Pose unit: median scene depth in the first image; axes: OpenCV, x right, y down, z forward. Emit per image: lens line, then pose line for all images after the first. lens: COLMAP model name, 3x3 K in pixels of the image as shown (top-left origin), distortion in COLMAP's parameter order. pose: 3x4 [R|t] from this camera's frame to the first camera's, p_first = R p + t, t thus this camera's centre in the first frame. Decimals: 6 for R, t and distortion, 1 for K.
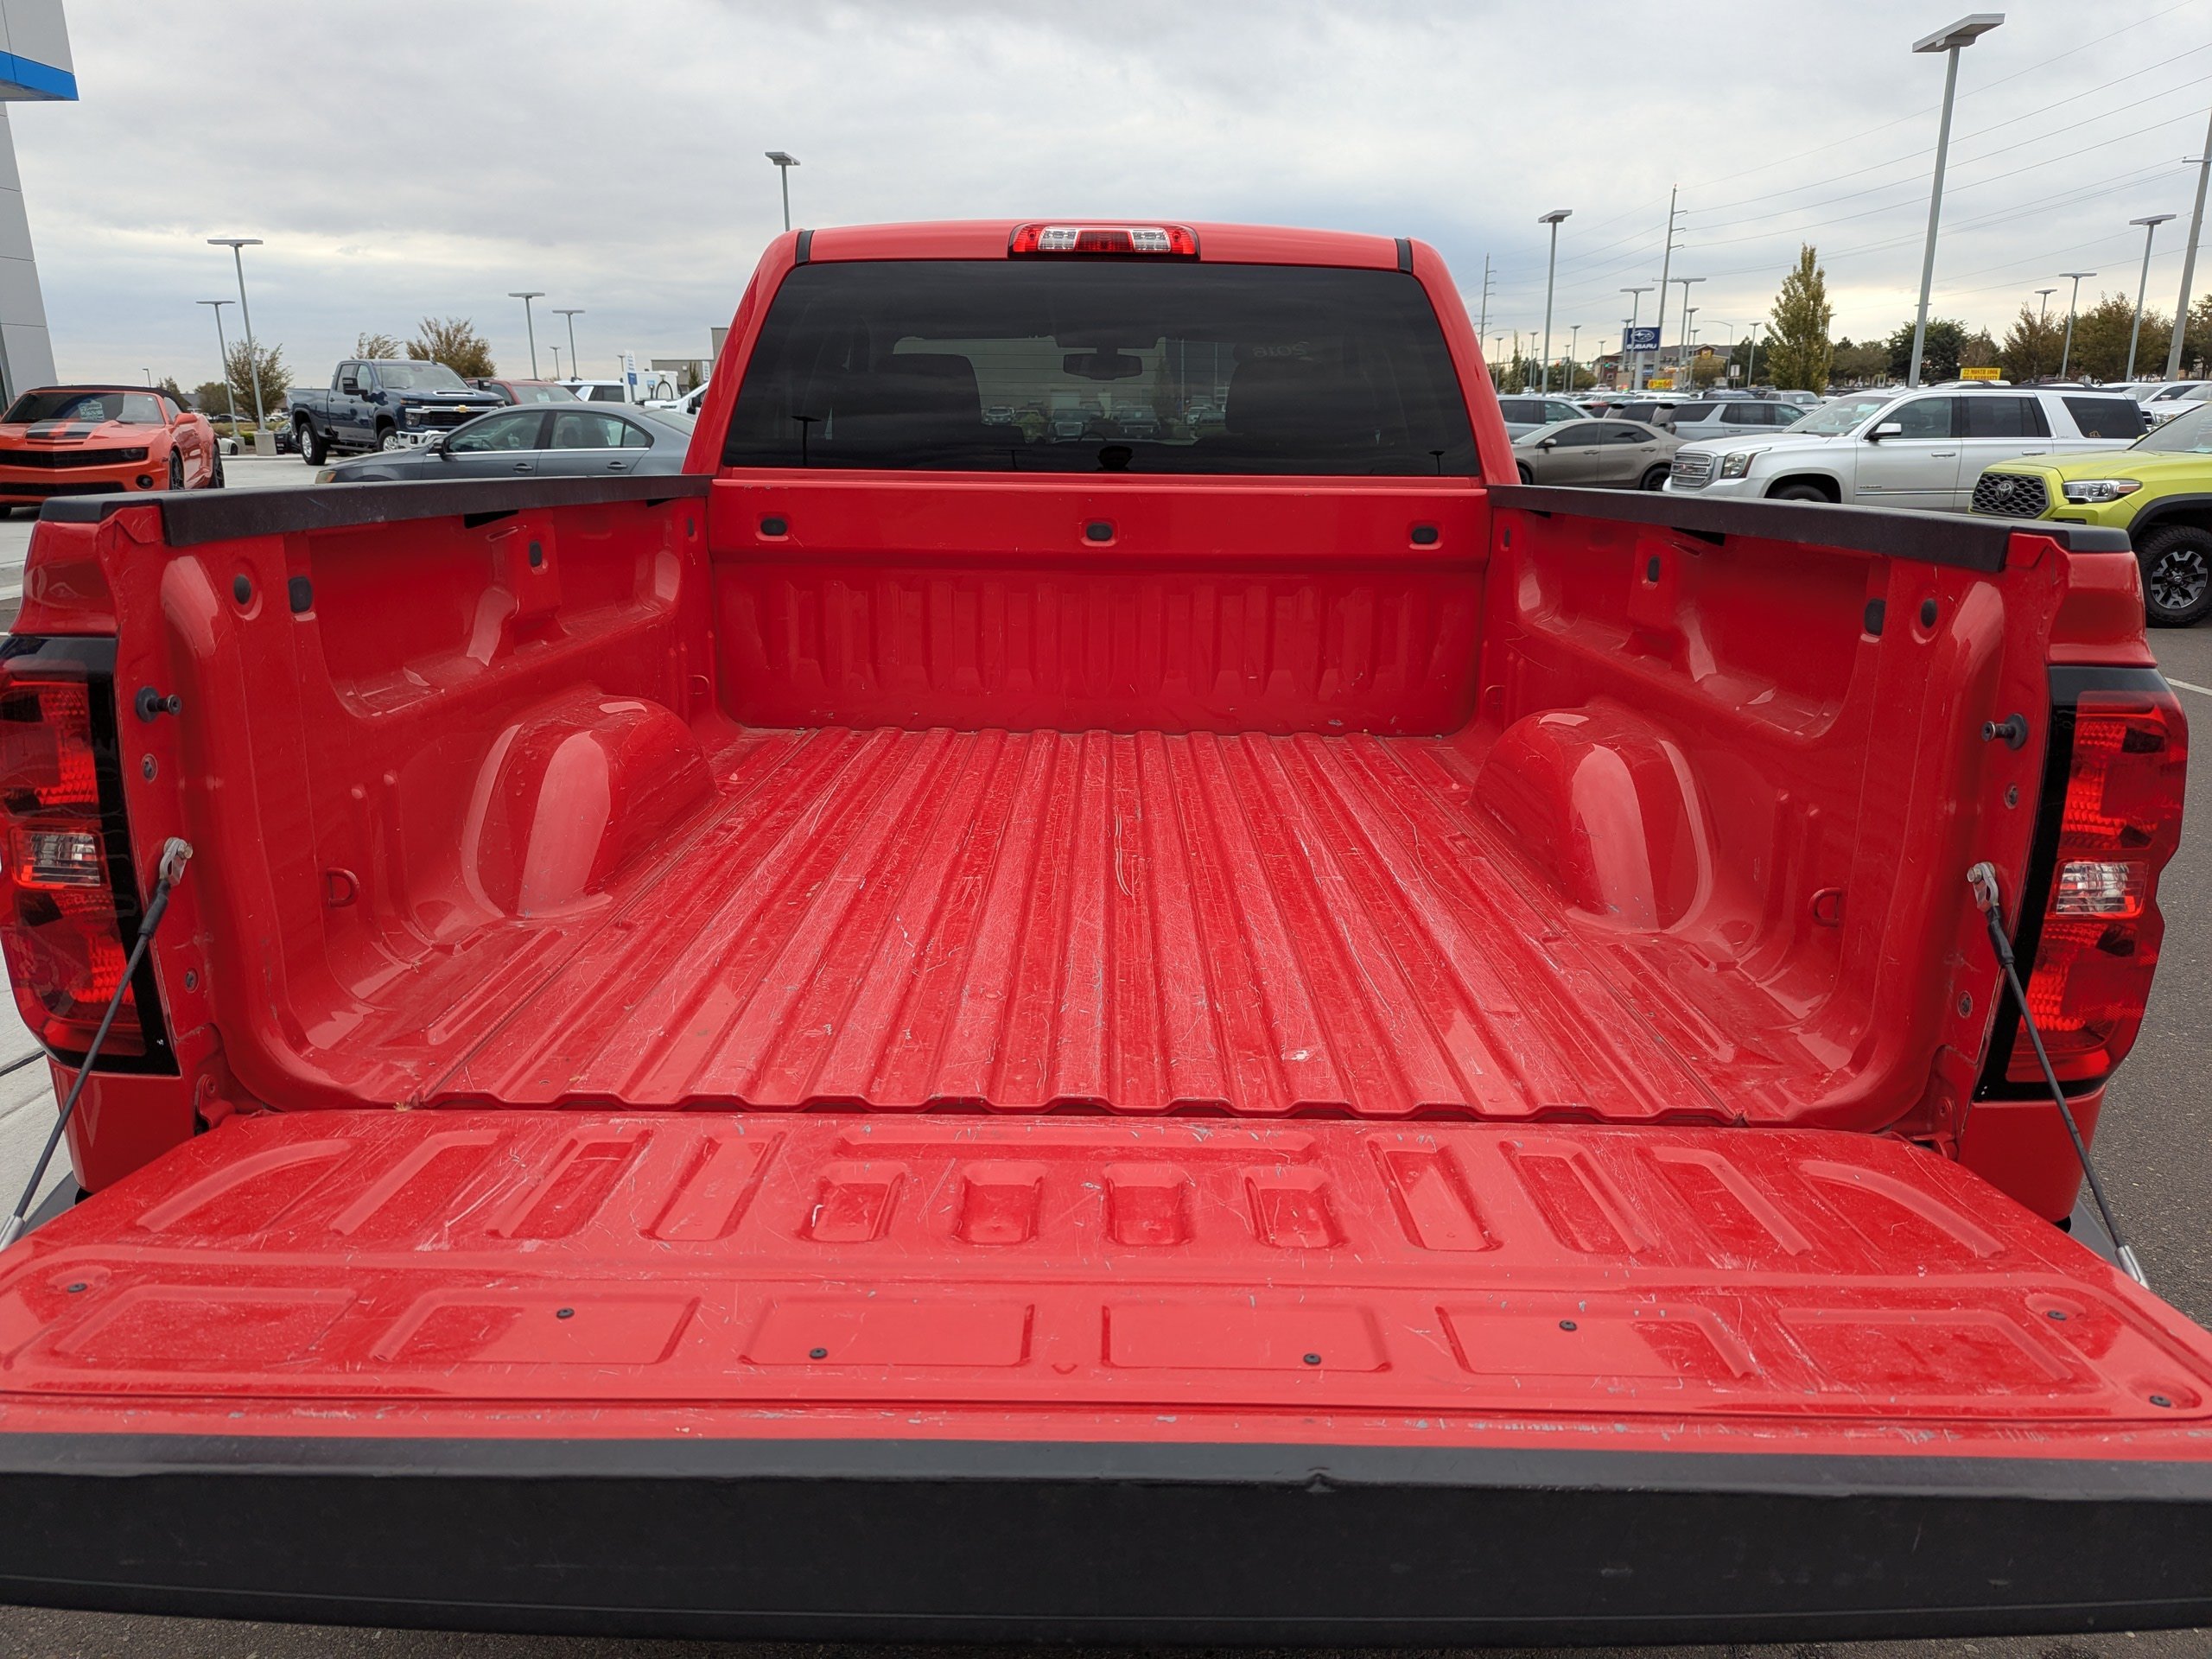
lens RADIAL K [[1550.8, 0, 1107.6], [0, 1550.8, 845.0], [0, 0, 1]] dist [0.054087, -0.041863]
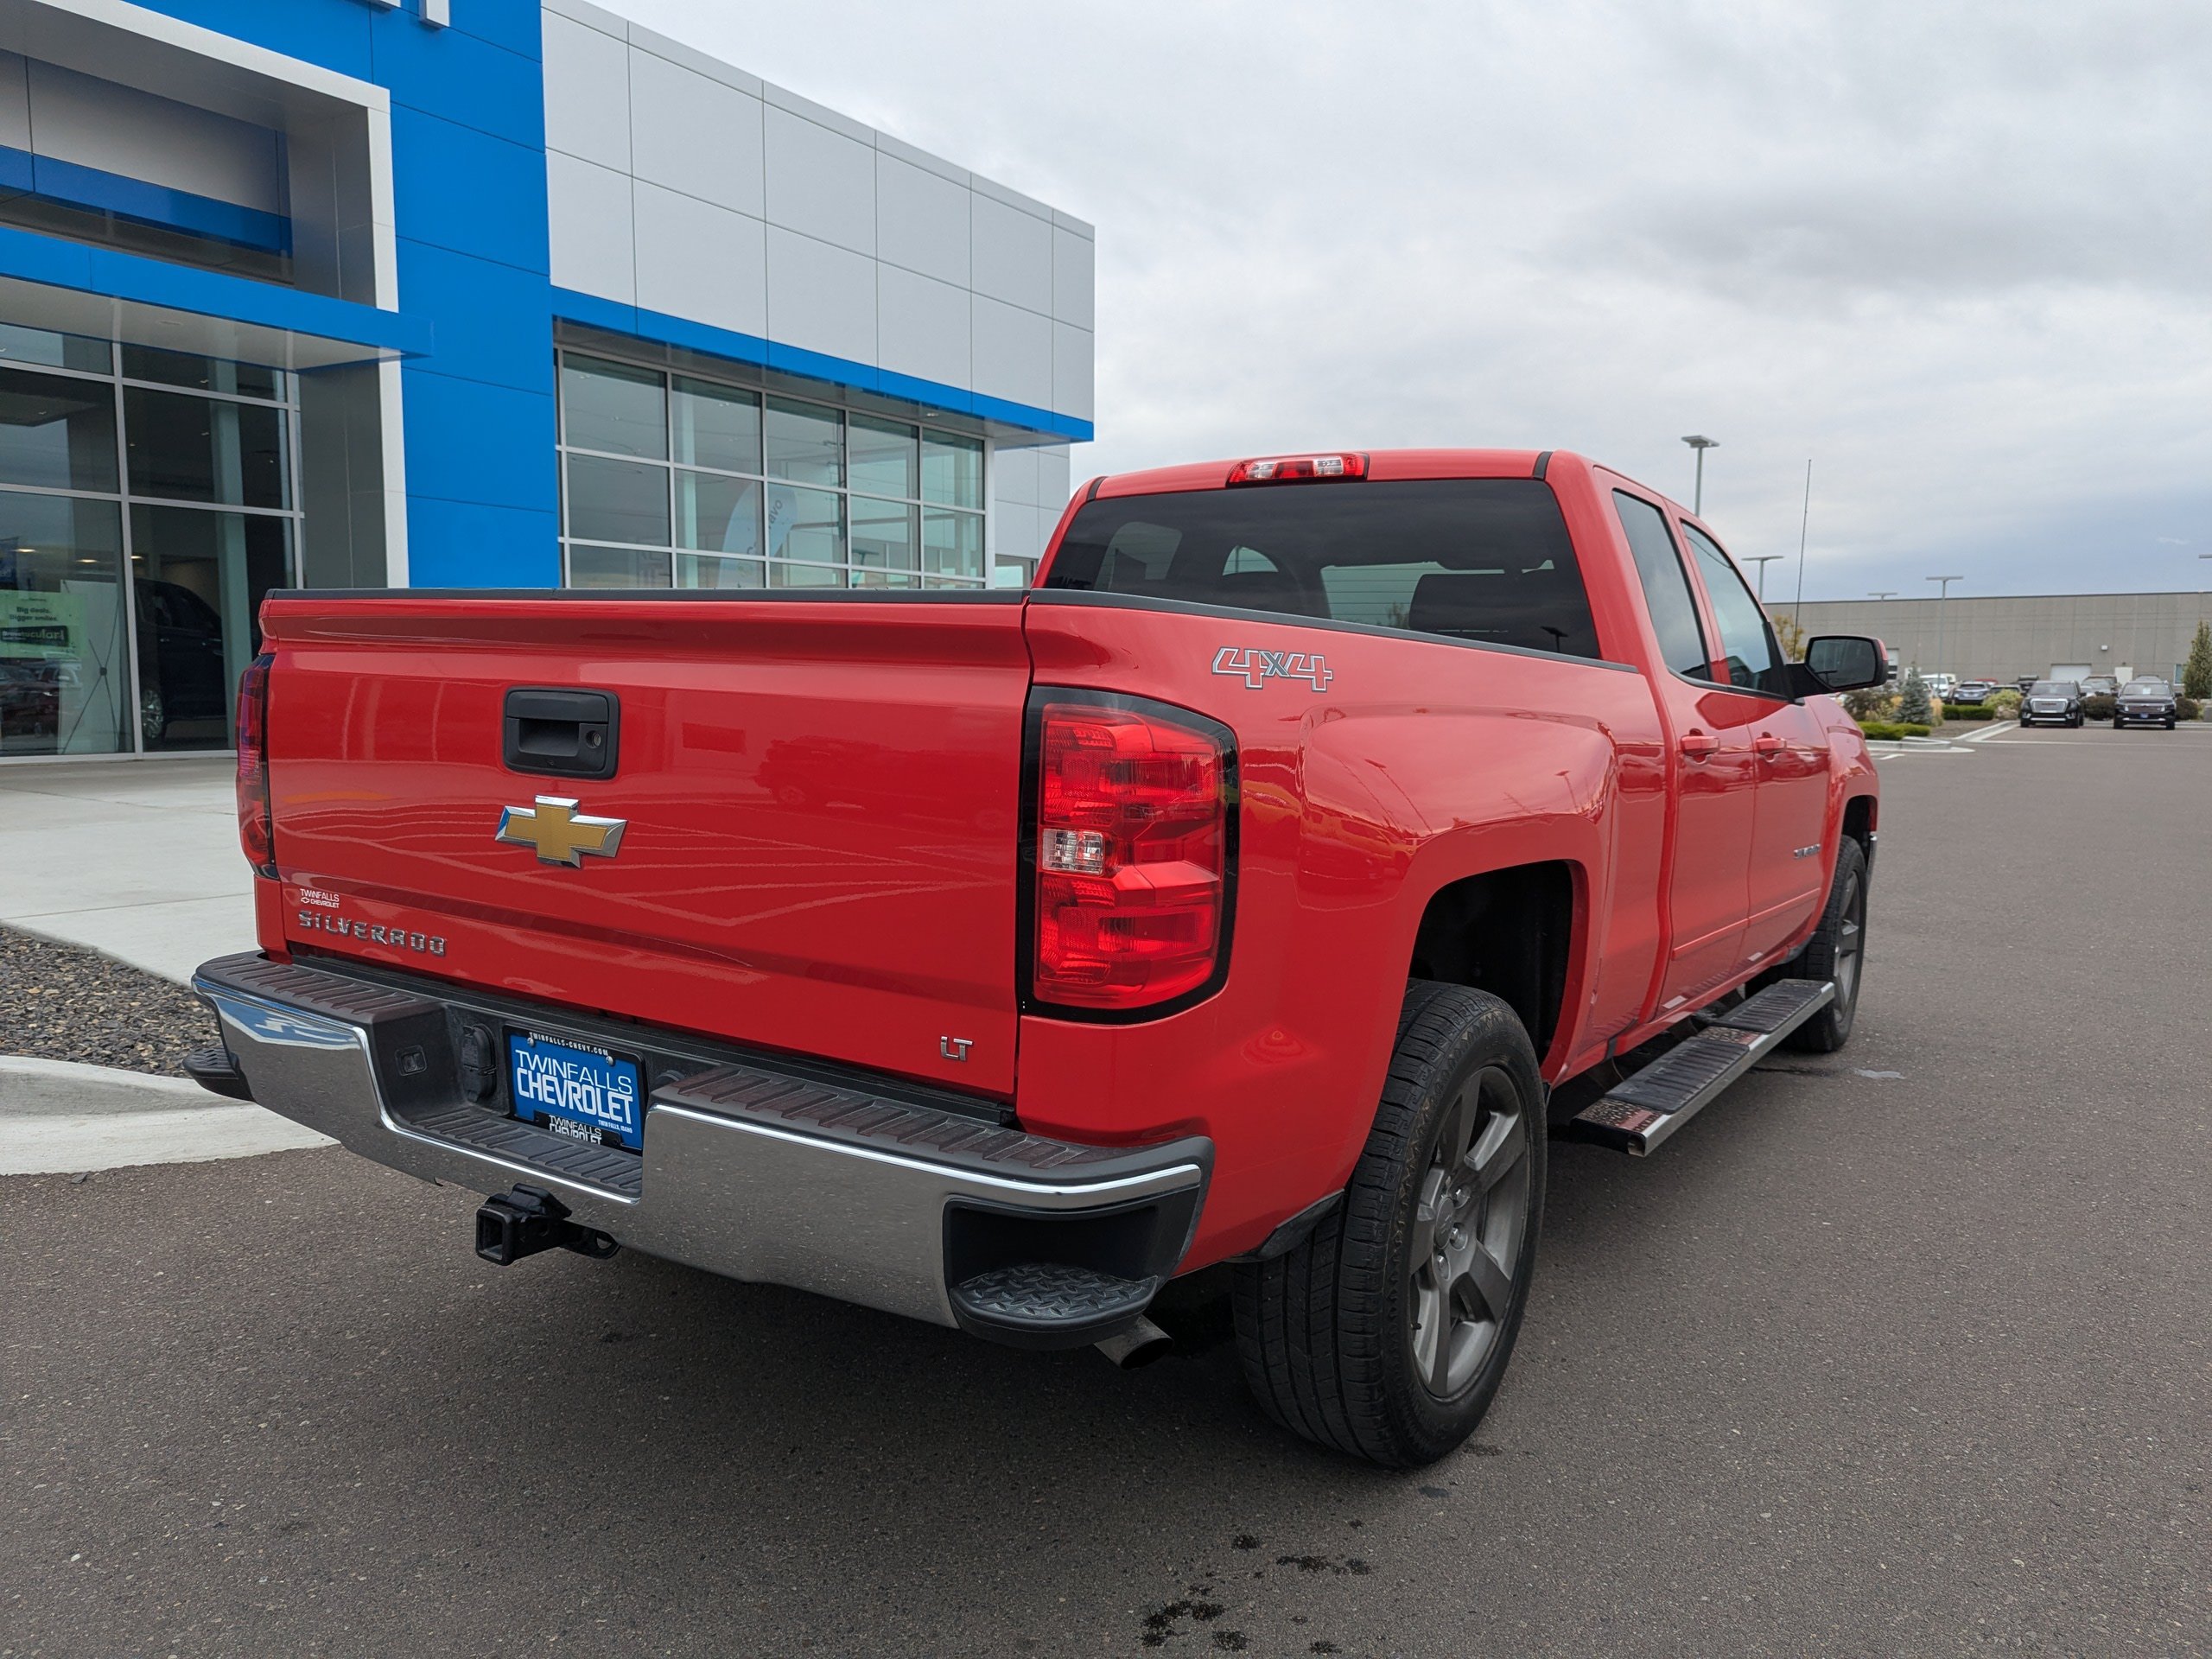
lens RADIAL K [[1555.2, 0, 1106.0], [0, 1555.2, 829.5], [0, 0, 1]] dist [0.065070, -0.078063]
pose [[0.832955, 0.066230, -0.549363, 0.103192], [-0.163143, 0.978074, -0.129446, 0.013147], [0.528744, 0.197448, 0.825496, -0.006088]]
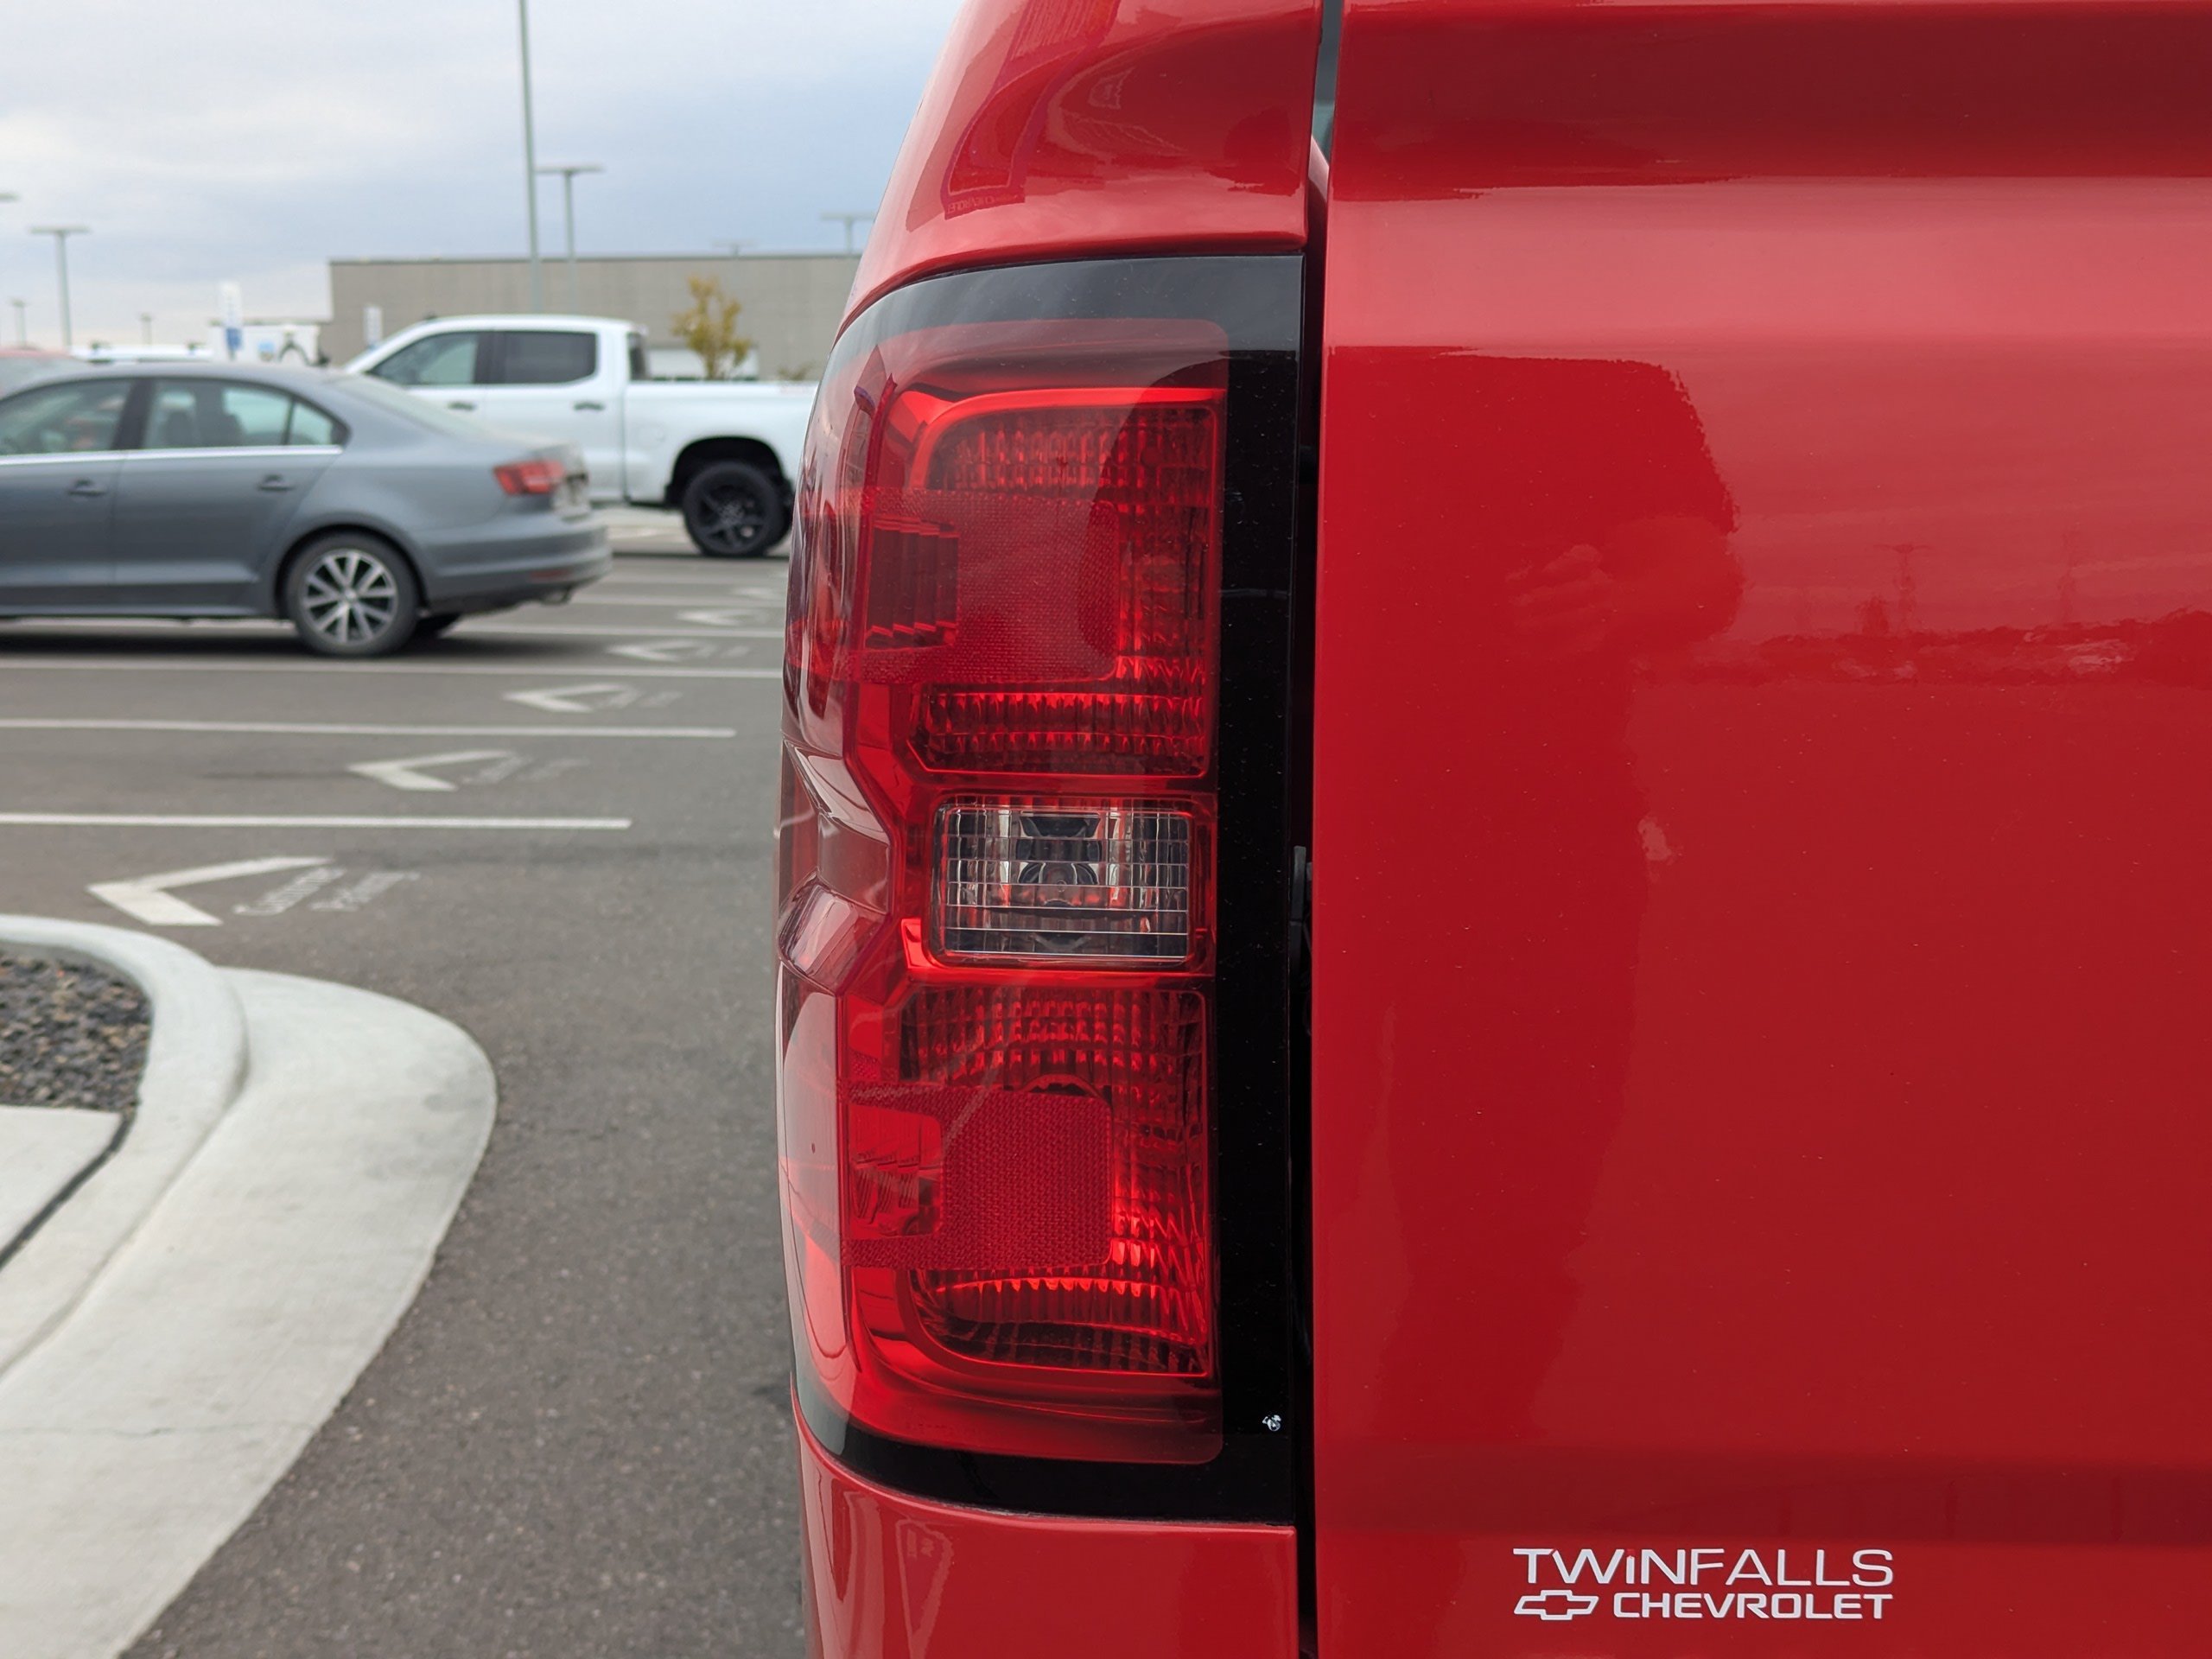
lens RADIAL K [[3145.3, 0, 1061.0], [0, 3145.3, 833.3], [0, 0, 1]] dist [0.027013, -0.014233]
pose [[0.999967, -0.004707, -0.006675, -0.049485], [0.003724, 0.990115, -0.140206, 0.007193], [0.007269, 0.140176, 0.990100, 0.022341]]
